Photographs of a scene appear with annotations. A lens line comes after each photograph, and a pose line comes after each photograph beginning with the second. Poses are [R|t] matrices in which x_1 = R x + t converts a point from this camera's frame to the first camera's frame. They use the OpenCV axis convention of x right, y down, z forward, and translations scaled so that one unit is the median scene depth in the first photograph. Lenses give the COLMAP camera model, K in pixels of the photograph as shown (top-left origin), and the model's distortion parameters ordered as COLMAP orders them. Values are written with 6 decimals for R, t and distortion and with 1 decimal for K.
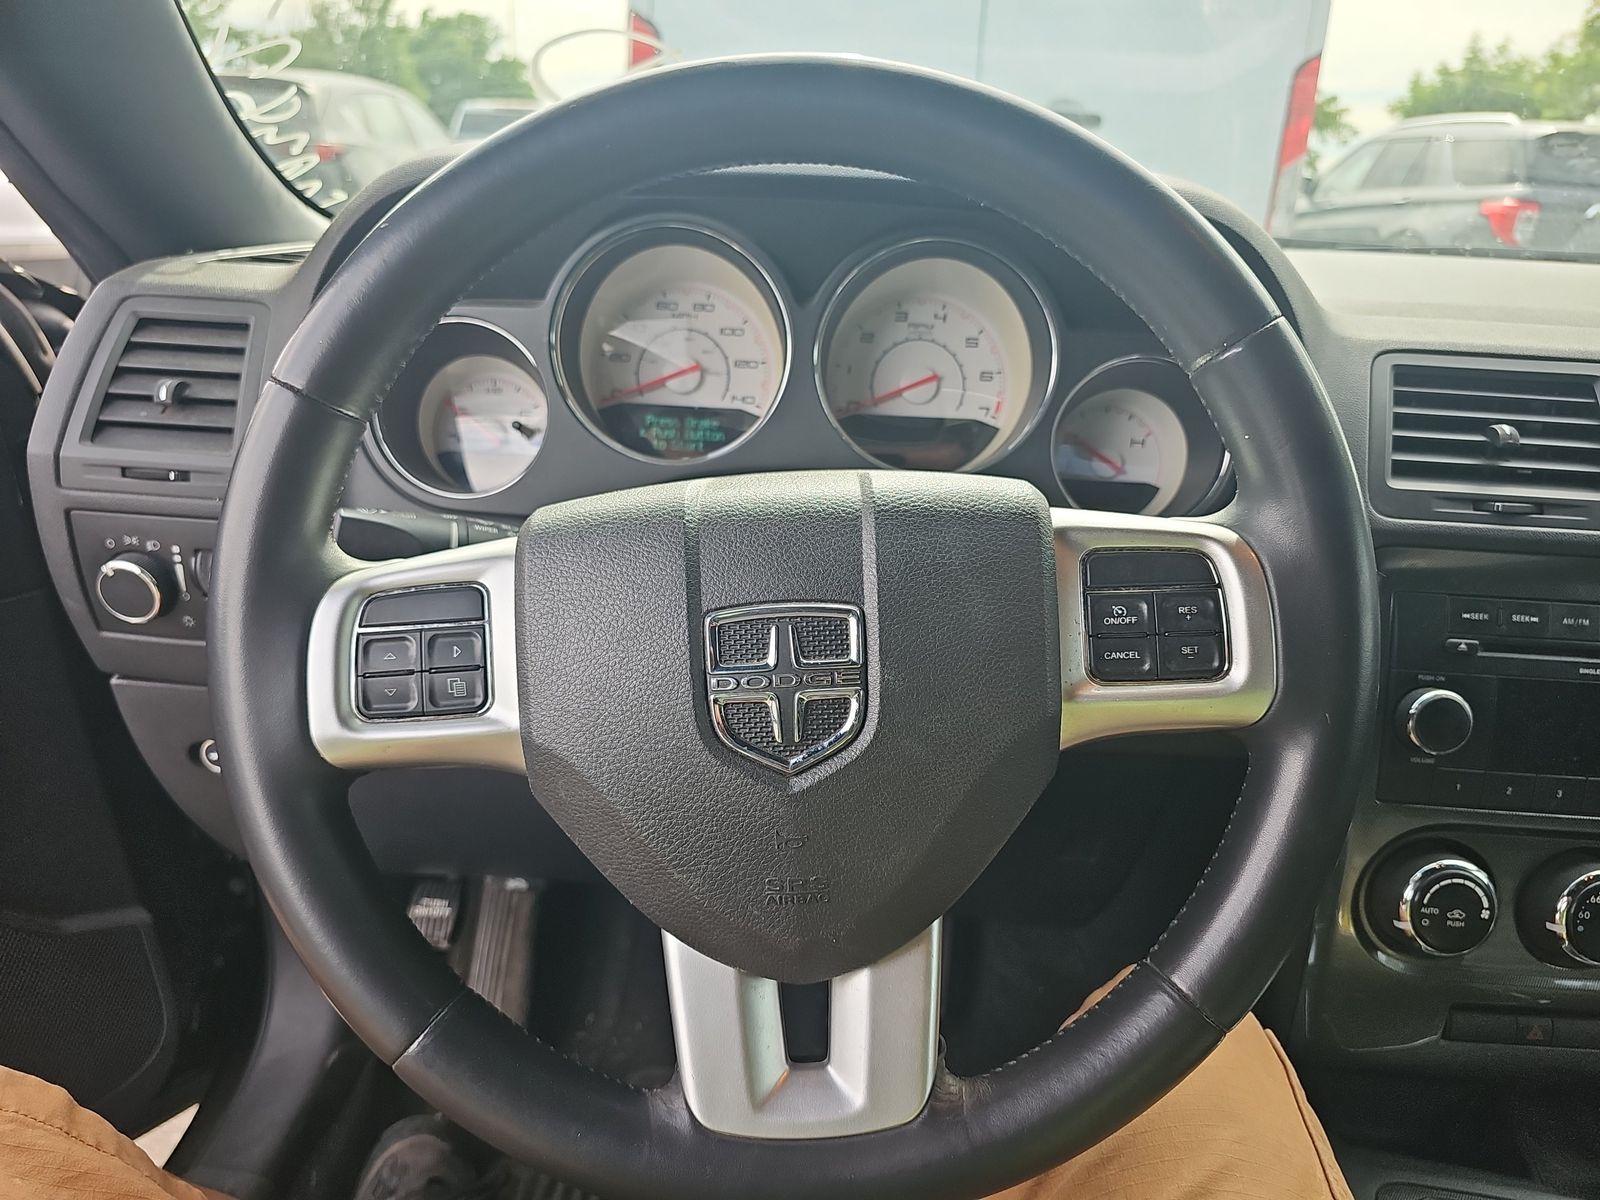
lens RADIAL K [[884.6, 0, 800.0], [0, 884.6, 600.0], [0, 0, 1]] dist [0.026568, -0.019122]
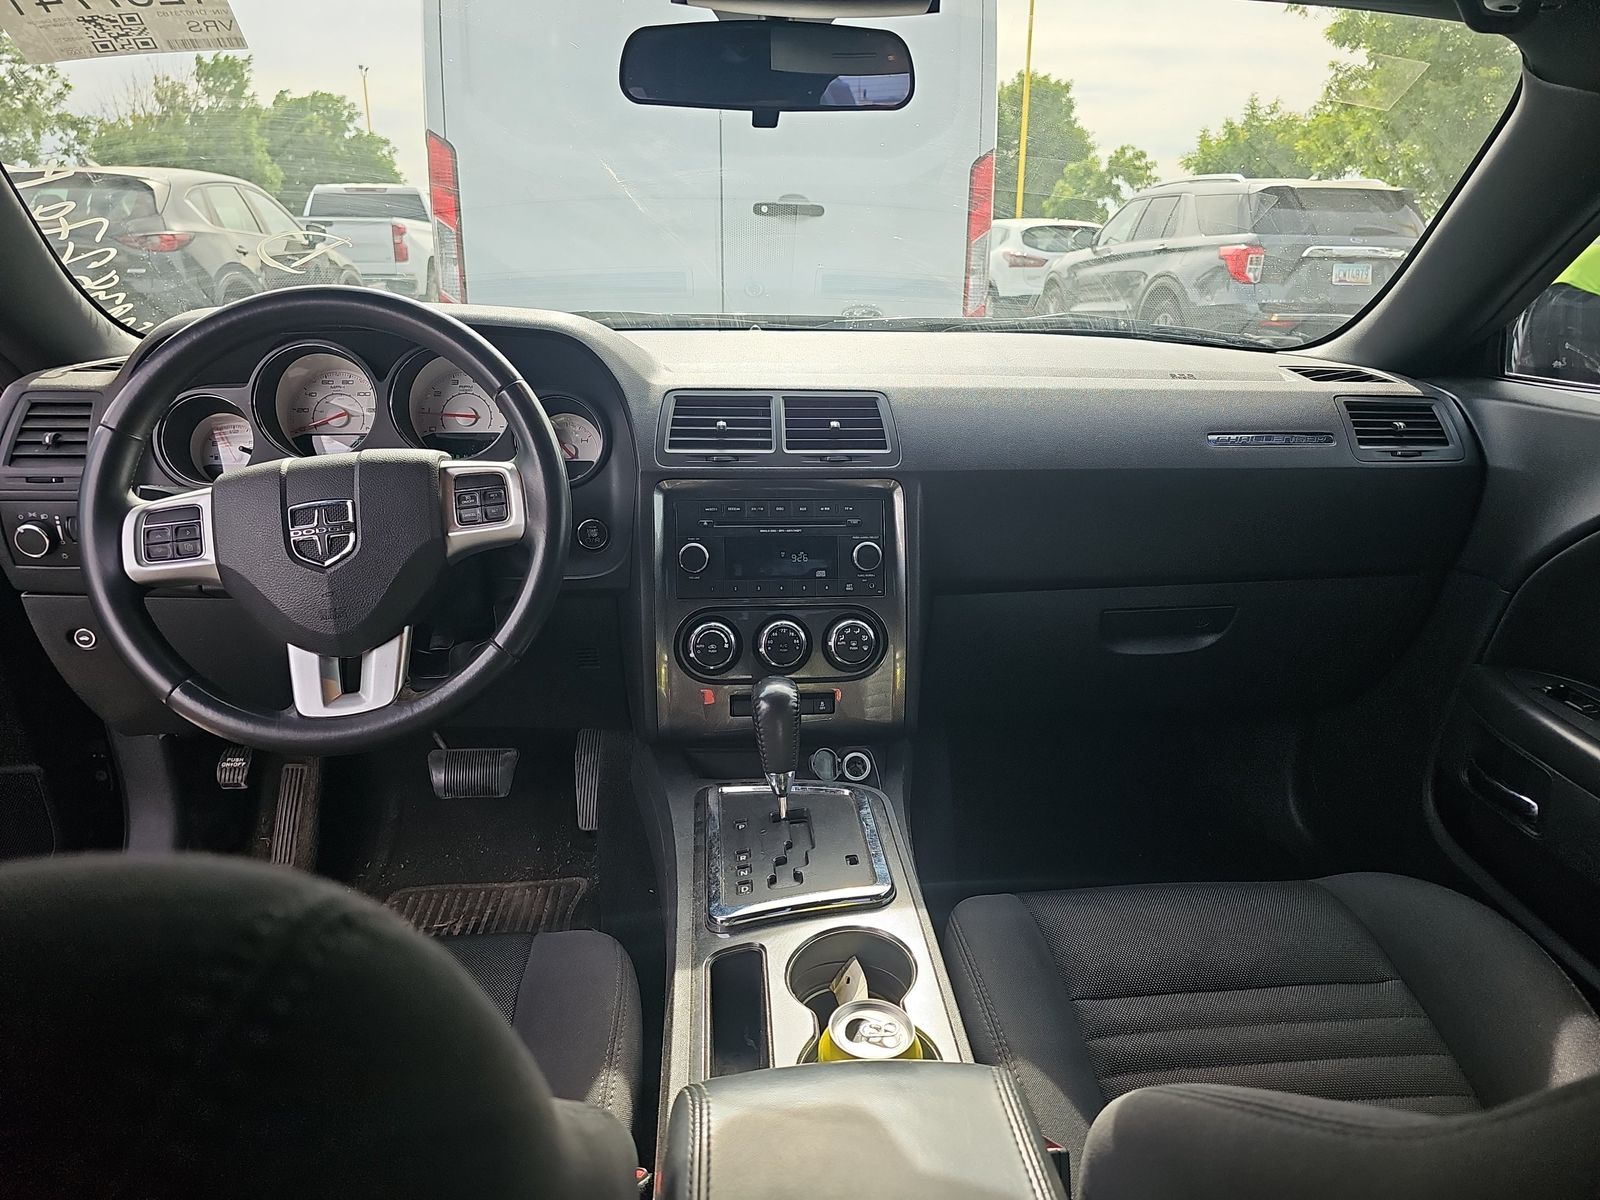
lens RADIAL K [[884.6, 0, 800.0], [0, 884.6, 600.0], [0, 0, 1]] dist [0.026568, -0.019122]
pose [[0.991830, -0.073654, 0.104155, 0.711062], [0.078654, 0.995898, -0.044733, 0.342022], [-0.100433, 0.052560, 0.993555, -1.116778]]
